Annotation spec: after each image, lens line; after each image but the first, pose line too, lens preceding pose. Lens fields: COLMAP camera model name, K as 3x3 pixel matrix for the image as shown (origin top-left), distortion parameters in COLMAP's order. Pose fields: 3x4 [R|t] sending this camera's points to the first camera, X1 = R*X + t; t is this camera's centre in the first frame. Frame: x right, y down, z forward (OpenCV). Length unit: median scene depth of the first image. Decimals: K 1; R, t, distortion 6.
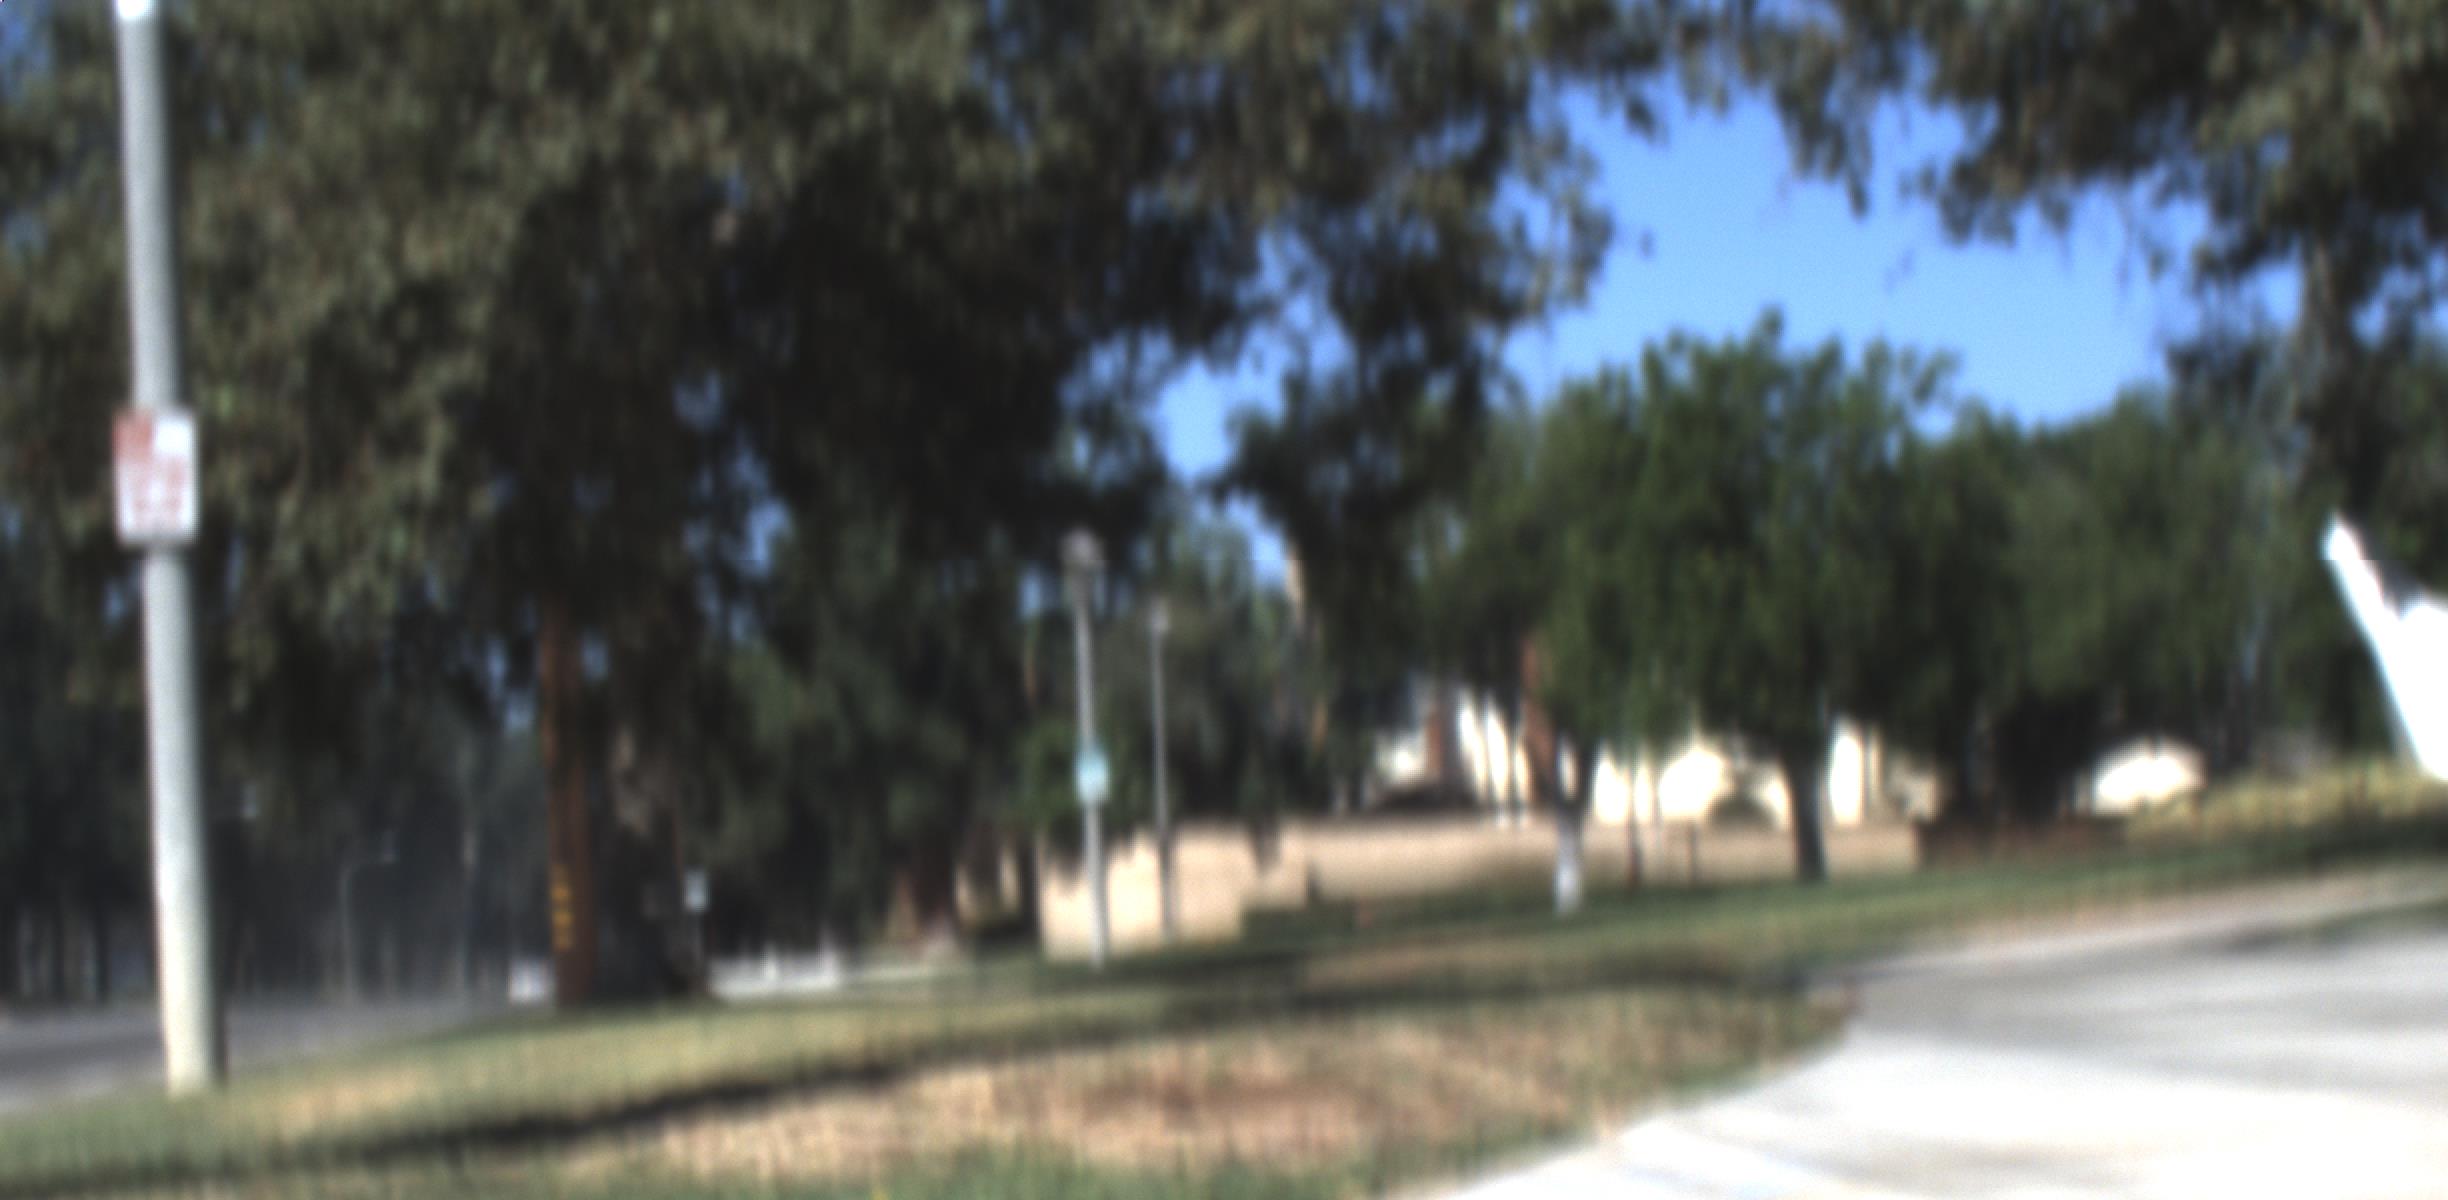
lens RADIAL K [[5133.0, 0, 1218.4], [0, 5133.0, 605.8], [0, 0, 1]] dist [-0.035340, 0.000000]
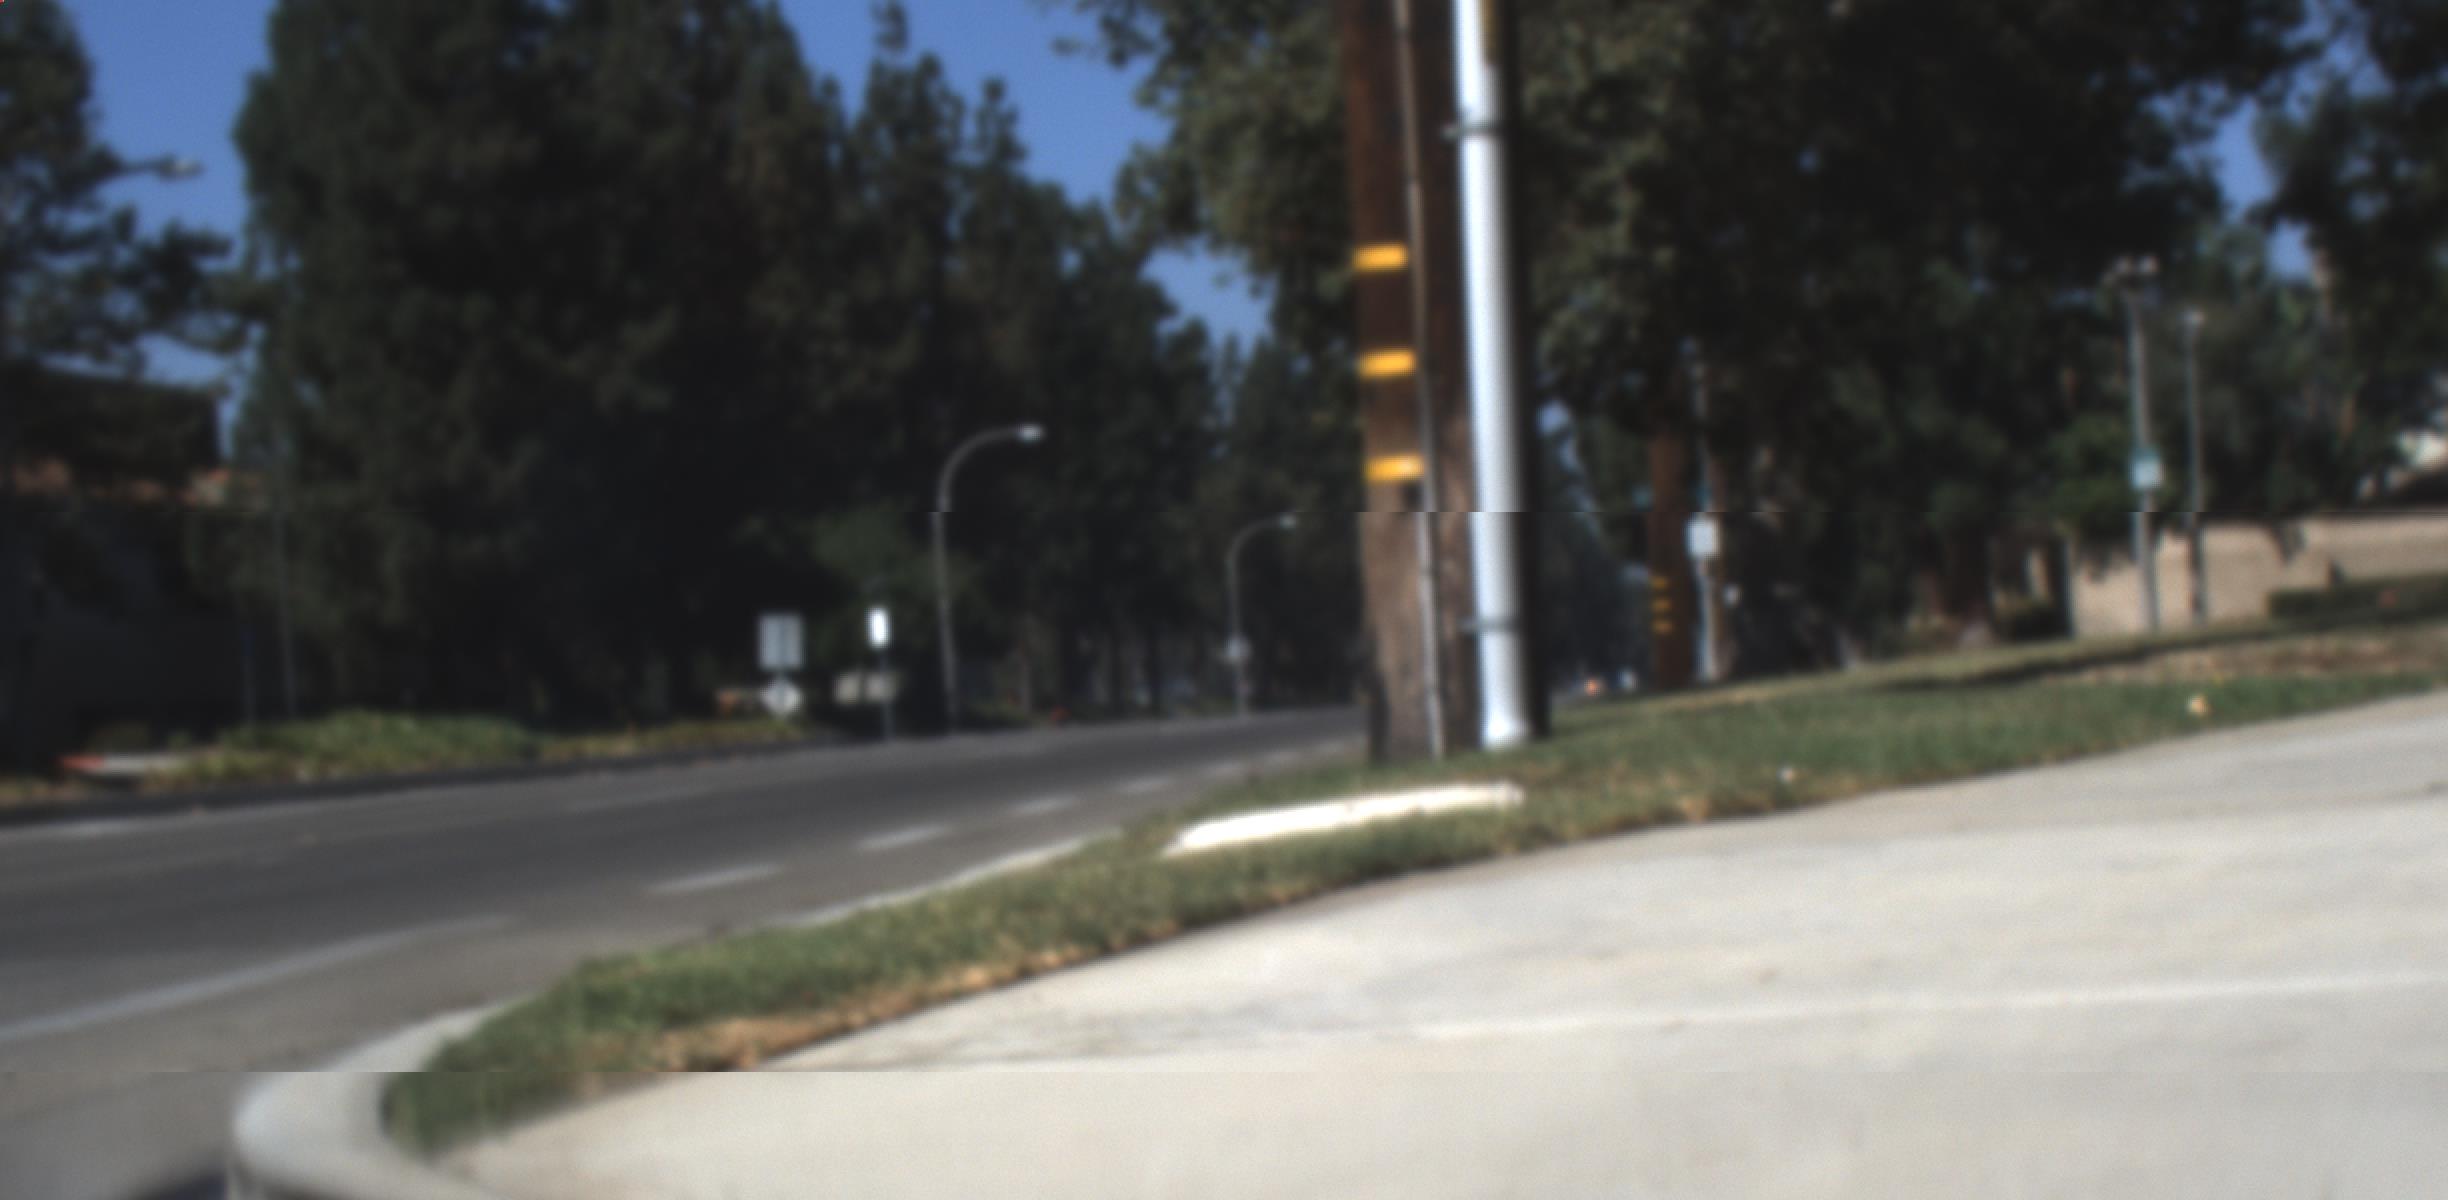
lens RADIAL K [[5133.0, 0, 1144.6], [0, 5133.0, 604.7], [0, 0, 1]] dist [-0.035340, 0.000000]
pose [[0.978001, -0.024774, -0.207124, -0.006612], [0.036465, 0.997938, 0.052817, -0.003083], [0.205388, -0.059208, 0.976888, -0.096433]]
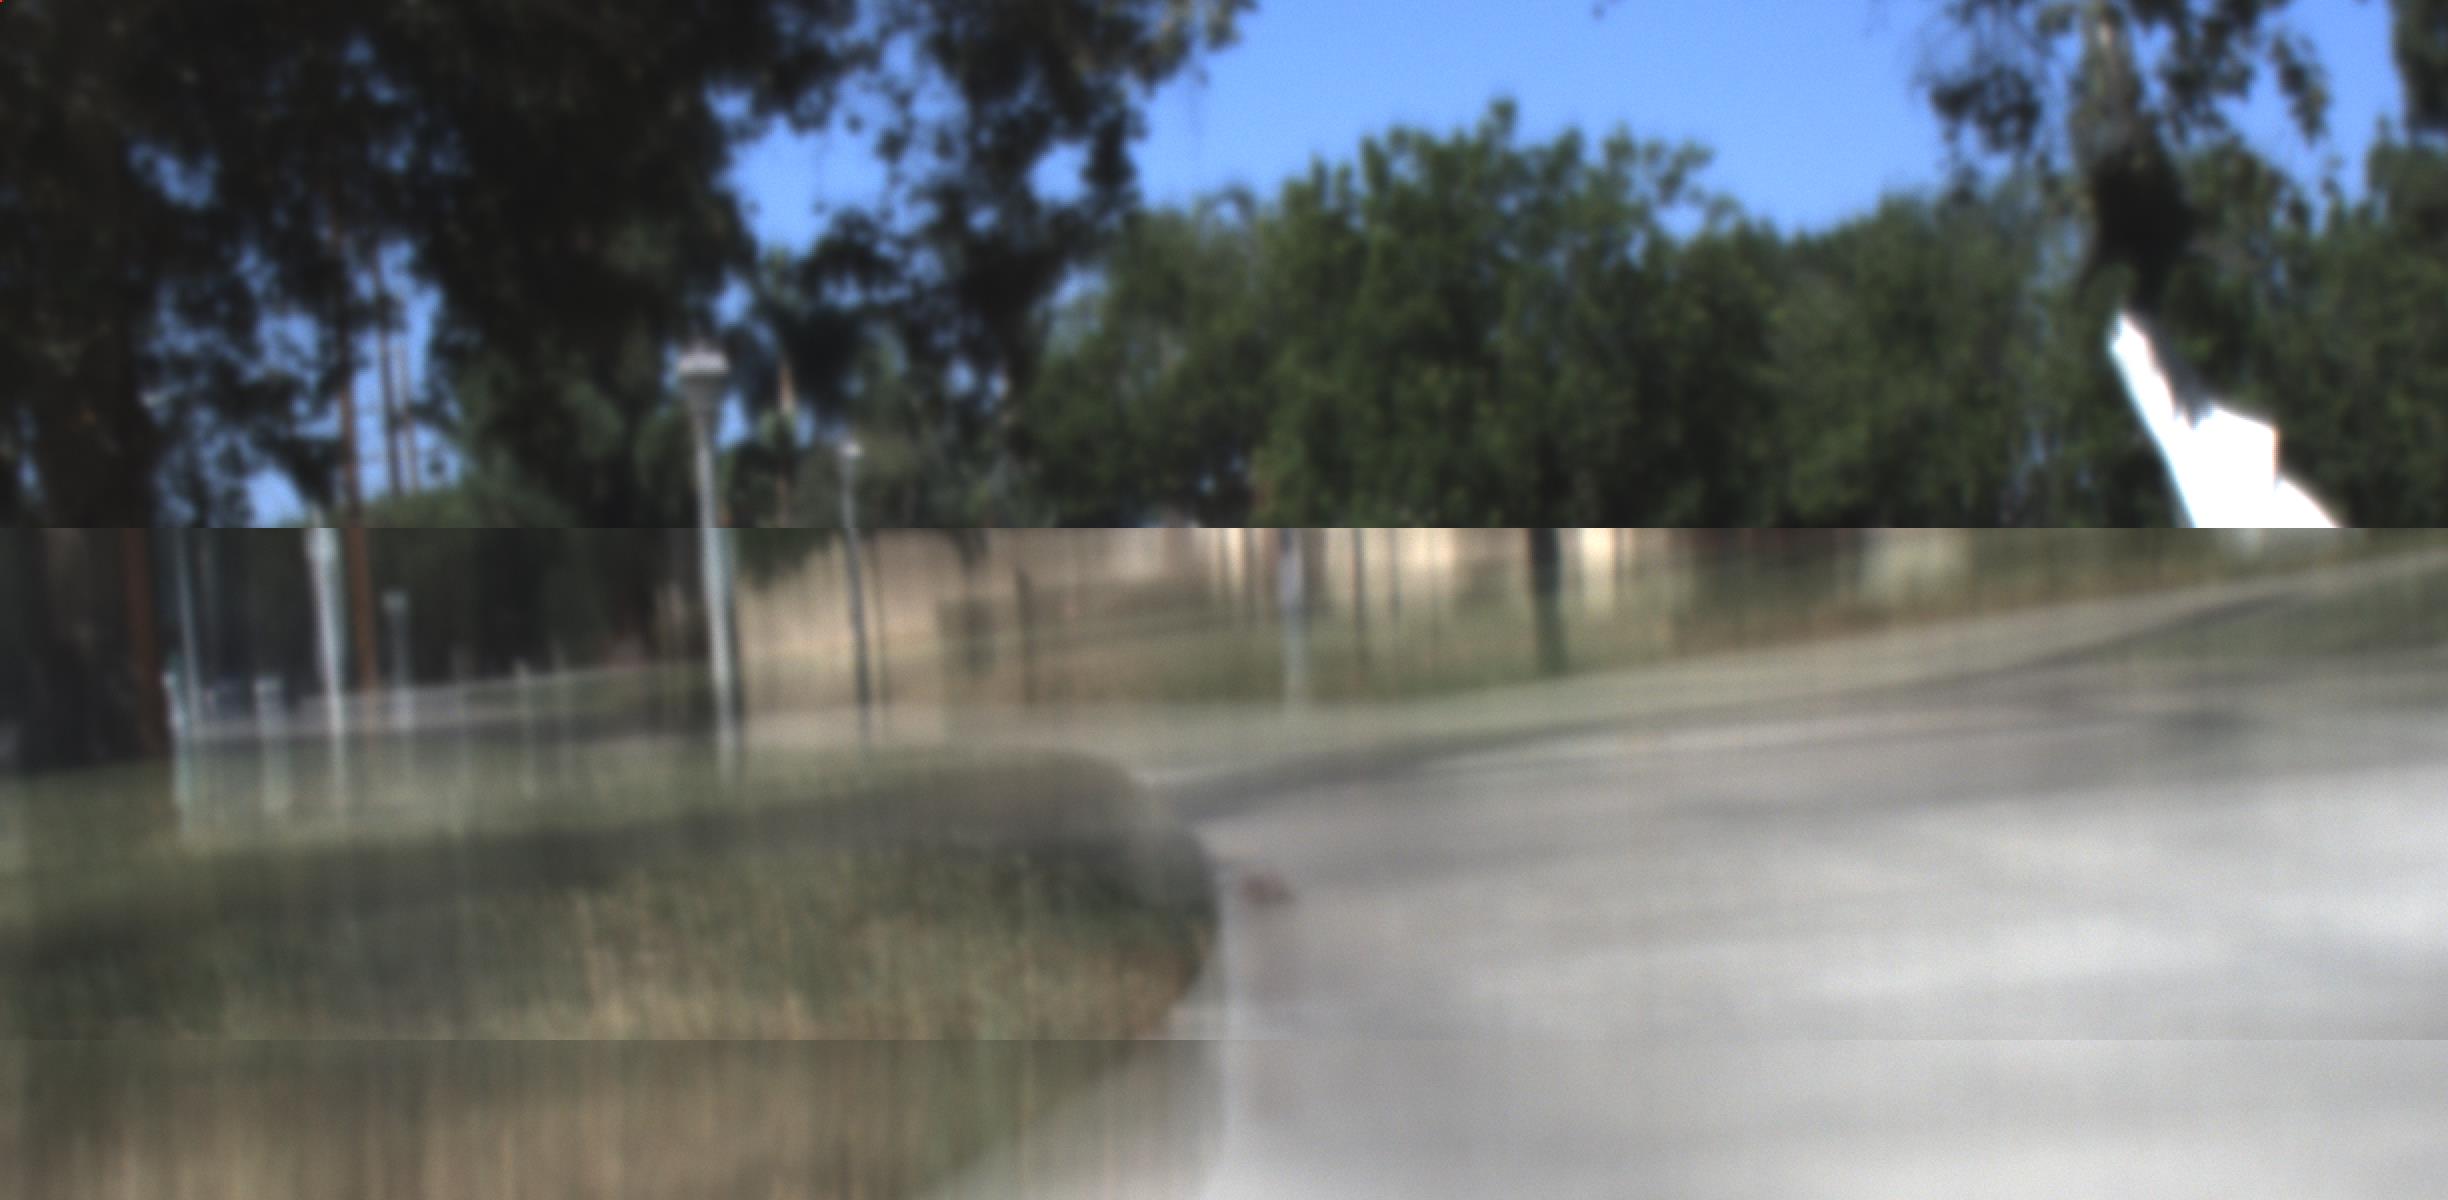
lens RADIAL K [[5133.0, 0, 1299.4], [0, 5133.0, 612.3], [0, 0, 1]] dist [-0.035340, 0.000000]
pose [[0.998021, -0.019736, 0.059712, 0.016822], [0.017923, 0.999367, 0.030746, 0.004499], [-0.060281, -0.029615, 0.997742, 0.097694]]
